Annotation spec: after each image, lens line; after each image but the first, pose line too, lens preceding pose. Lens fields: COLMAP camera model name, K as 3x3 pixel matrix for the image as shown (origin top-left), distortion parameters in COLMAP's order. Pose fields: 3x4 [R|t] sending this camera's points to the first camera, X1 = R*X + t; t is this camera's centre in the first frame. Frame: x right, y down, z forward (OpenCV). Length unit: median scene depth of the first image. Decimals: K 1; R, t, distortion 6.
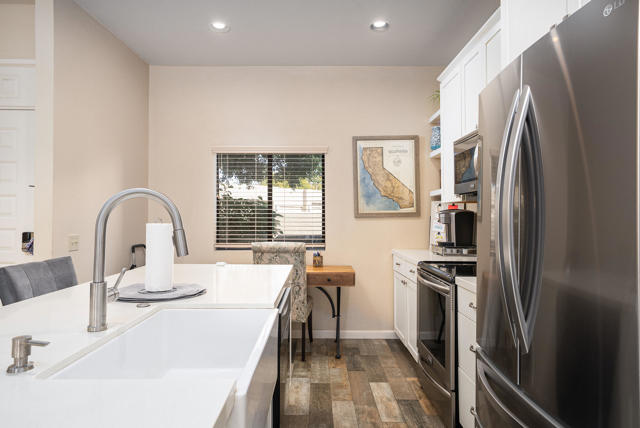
lens RADIAL K [[384.1, 0, 306.4], [0, 384.1, 214.5], [0, 0, 1]] dist [0.000611, 0.000037]
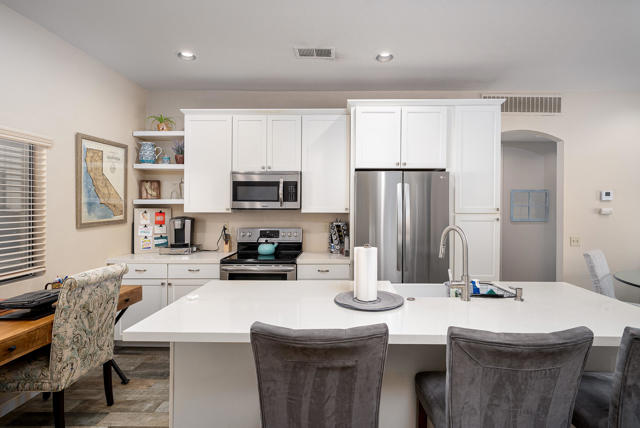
lens RADIAL K [[348.8, 0, 321.6], [0, 348.8, 206.5], [0, 0, 1]] dist [0.000943, 0.000483]
pose [[0.010692, -0.010490, 0.999888, -0.646319], [-0.013688, 0.999850, 0.010636, -0.056677], [-0.999849, -0.013800, 0.010547, 0.455626]]
